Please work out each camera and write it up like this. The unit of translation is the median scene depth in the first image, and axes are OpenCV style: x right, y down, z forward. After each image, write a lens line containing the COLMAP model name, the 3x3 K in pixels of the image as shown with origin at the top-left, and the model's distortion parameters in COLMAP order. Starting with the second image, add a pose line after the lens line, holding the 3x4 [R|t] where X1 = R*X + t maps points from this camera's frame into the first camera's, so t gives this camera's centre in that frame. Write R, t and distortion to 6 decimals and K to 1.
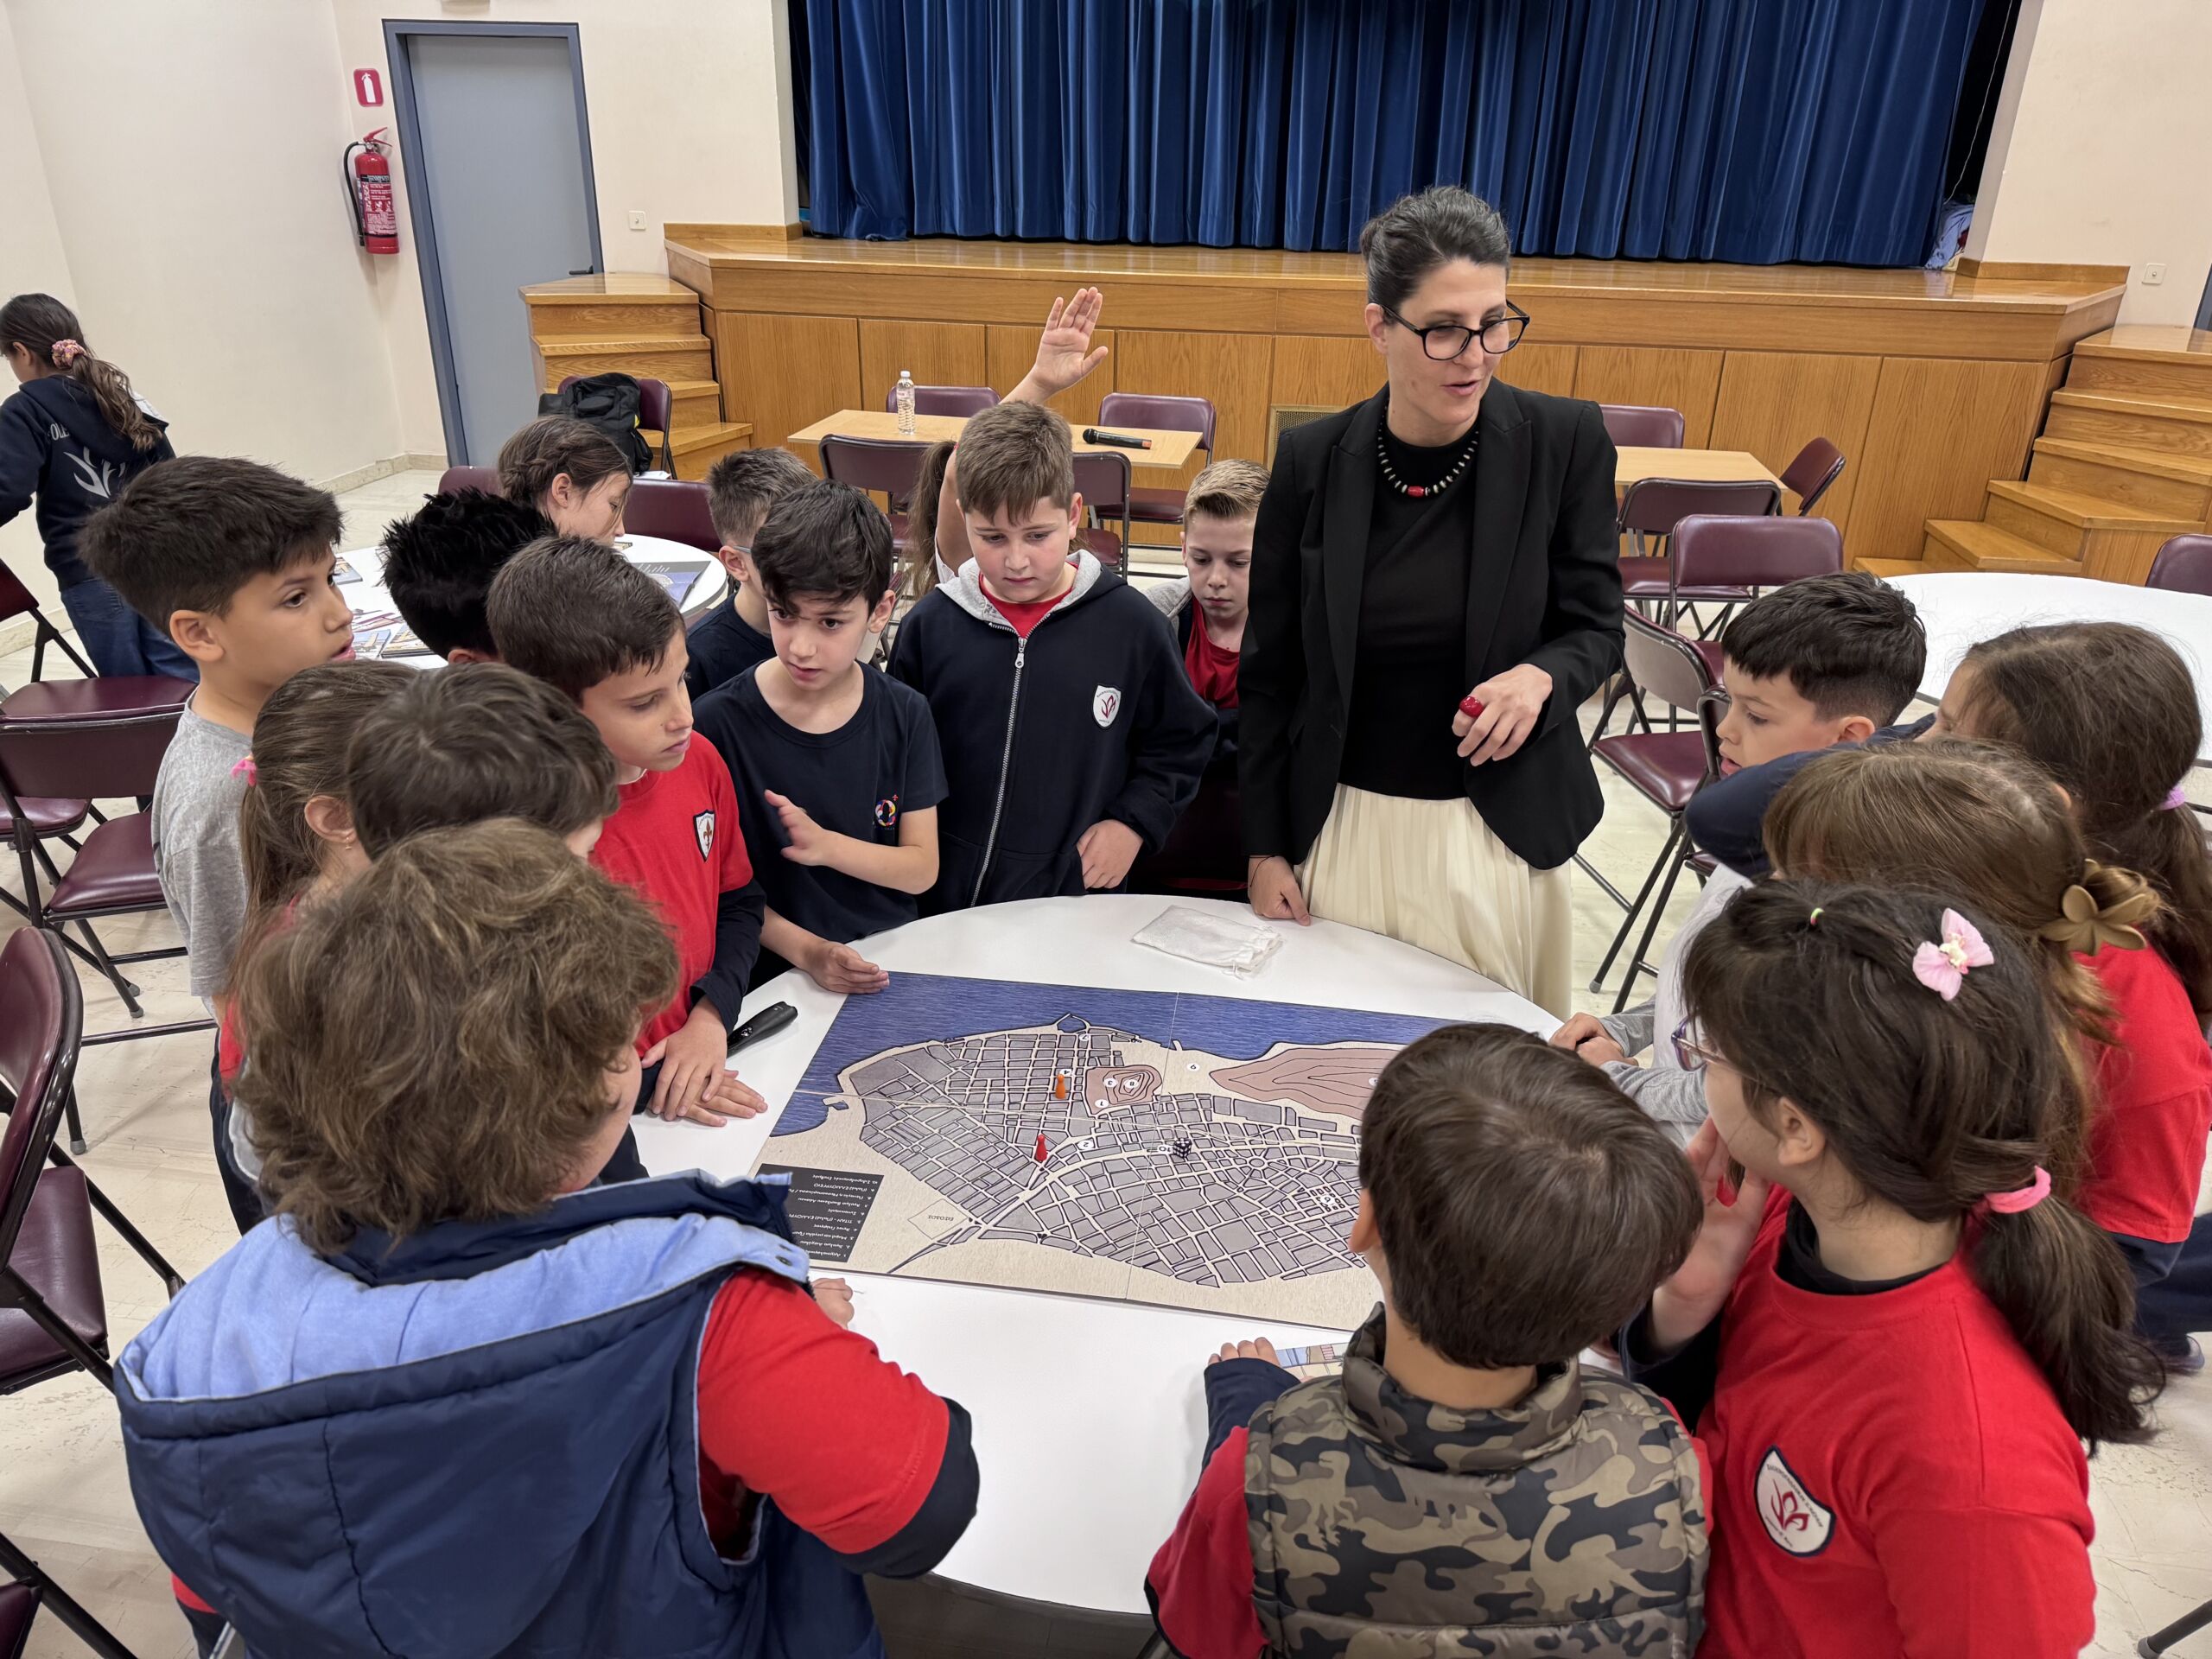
lens RADIAL K [[1553.1, 0, 1100.0], [0, 1553.1, 836.3], [0, 0, 1]] dist [-0.004813, -0.006028]
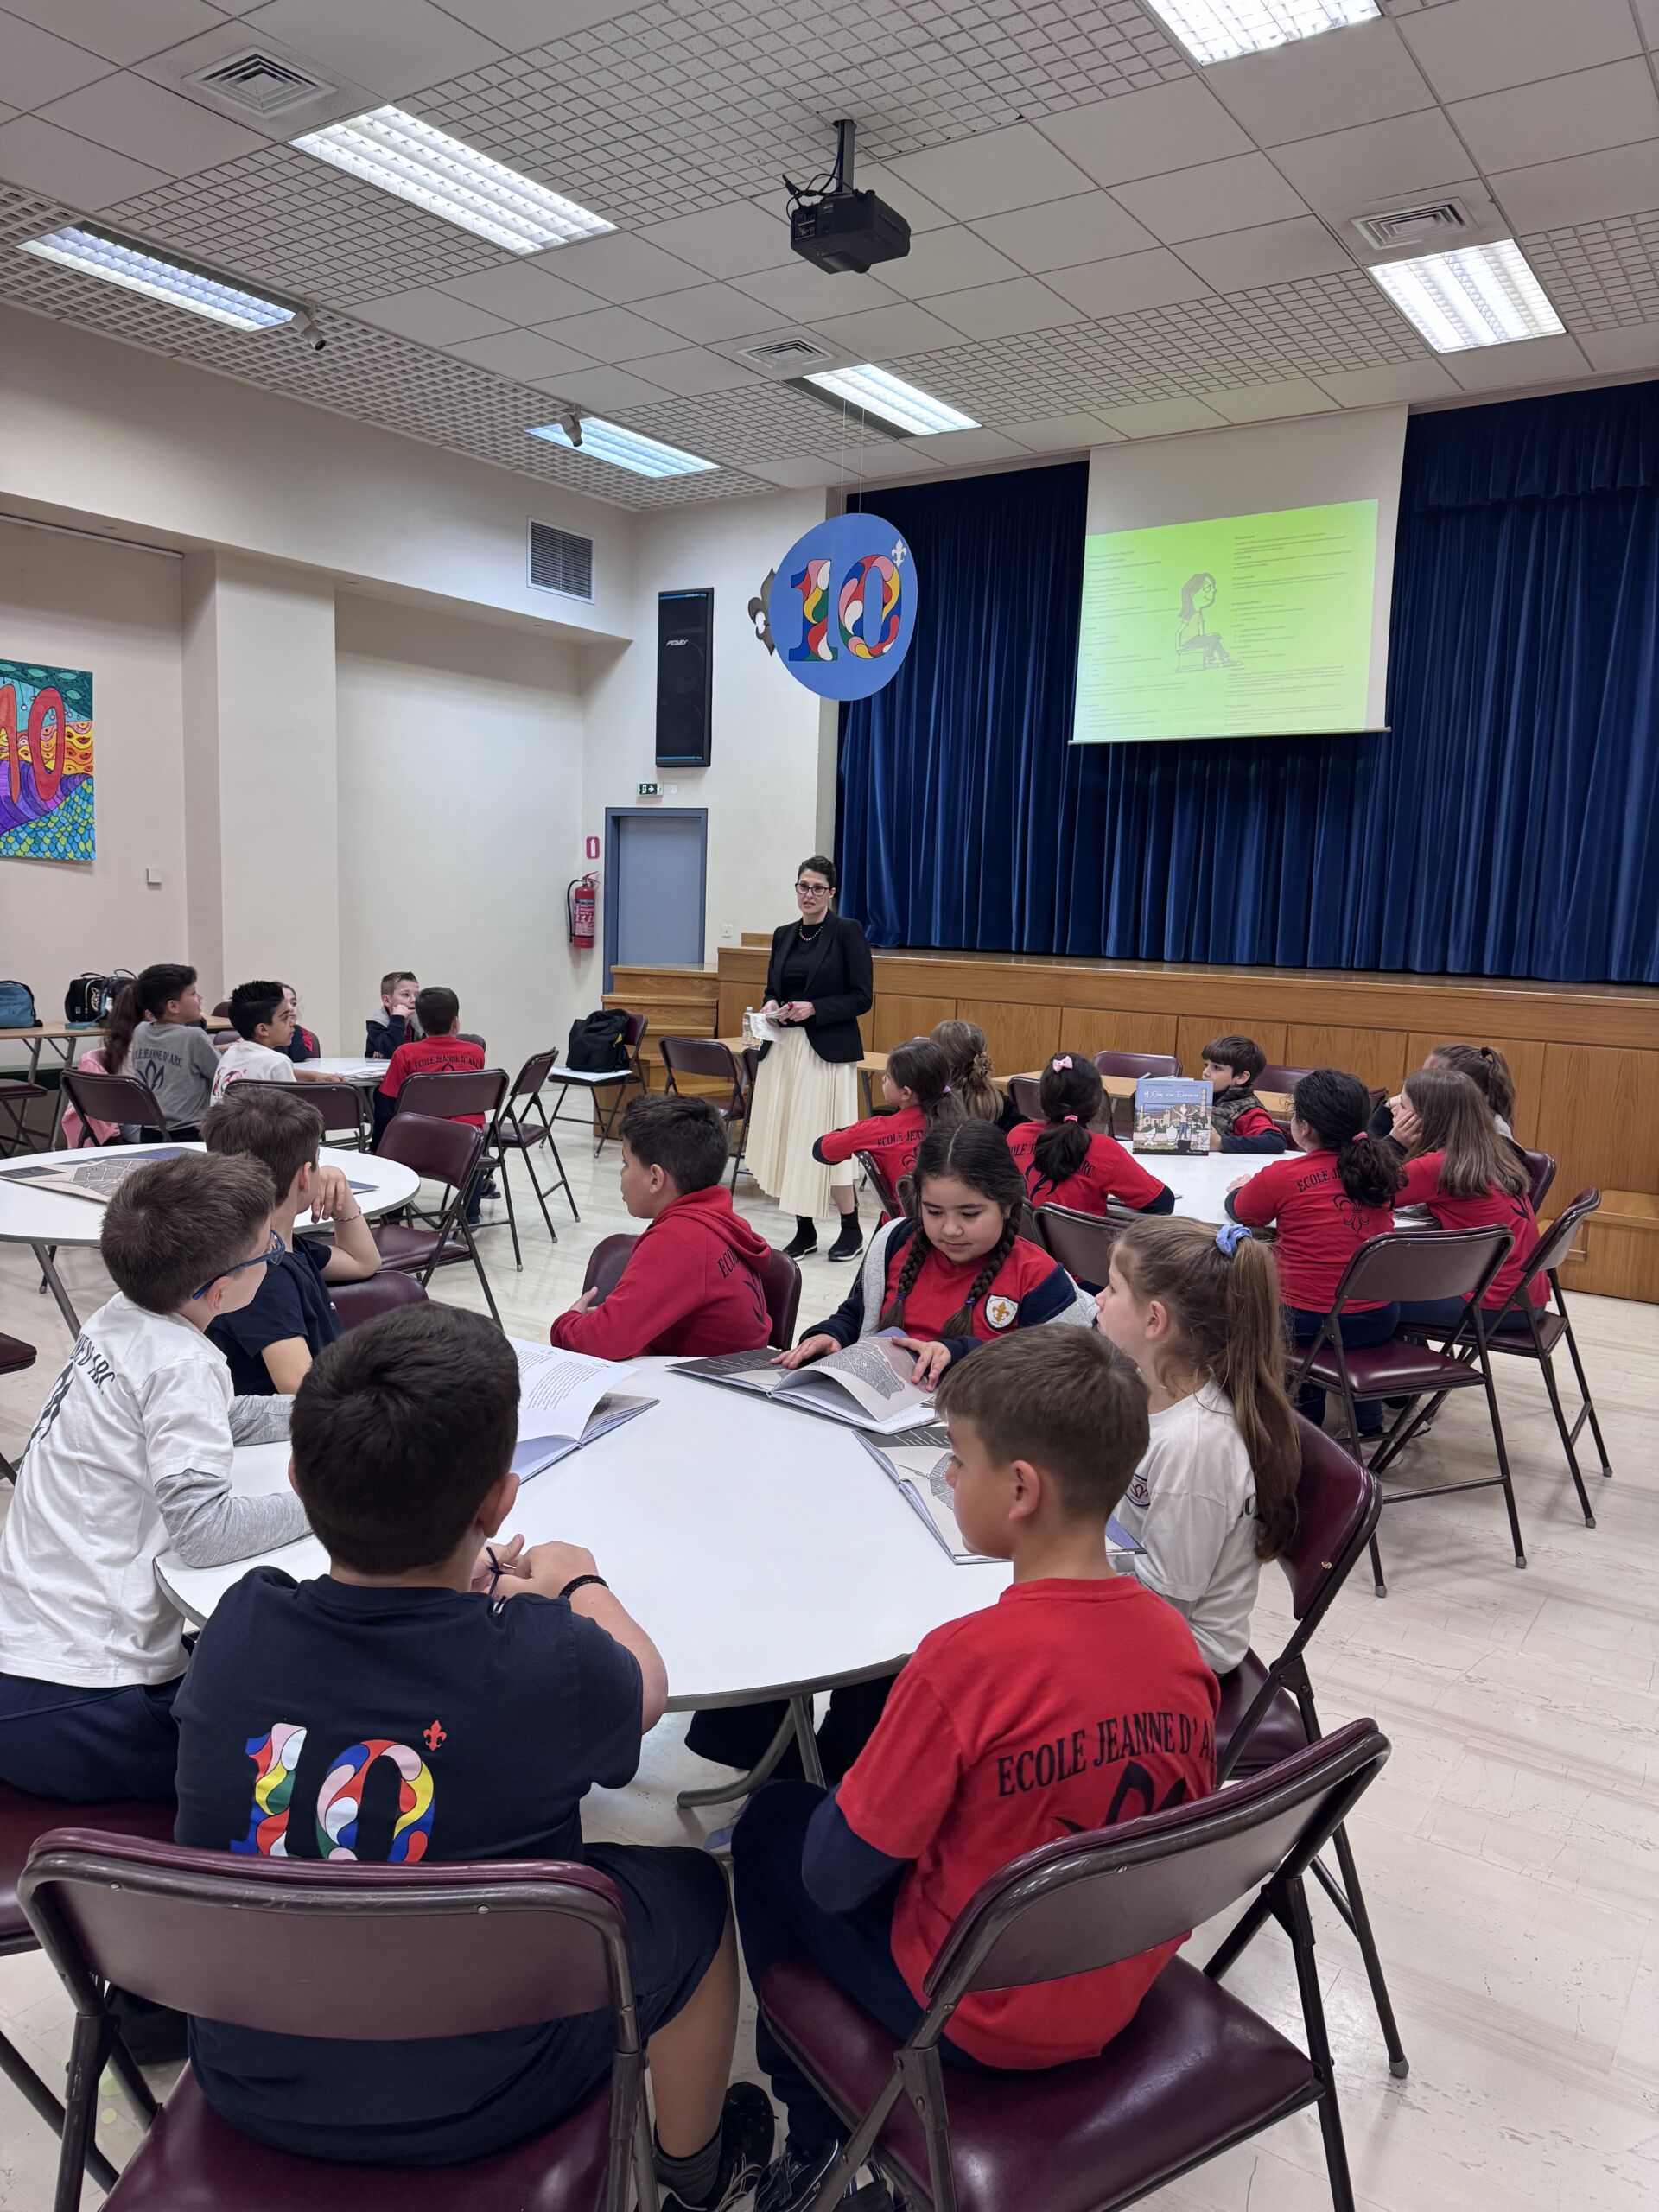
lens RADIAL K [[1553.1, 0, 827.8], [0, 1553.1, 1111.7], [0, 0, 1]] dist [-0.004813, -0.006028]
pose [[0.888605, 0.071537, -0.453060, 0.466653], [-0.207271, 0.943784, -0.257507, 0.121329], [0.409170, 0.322728, 0.853479, -0.153021]]
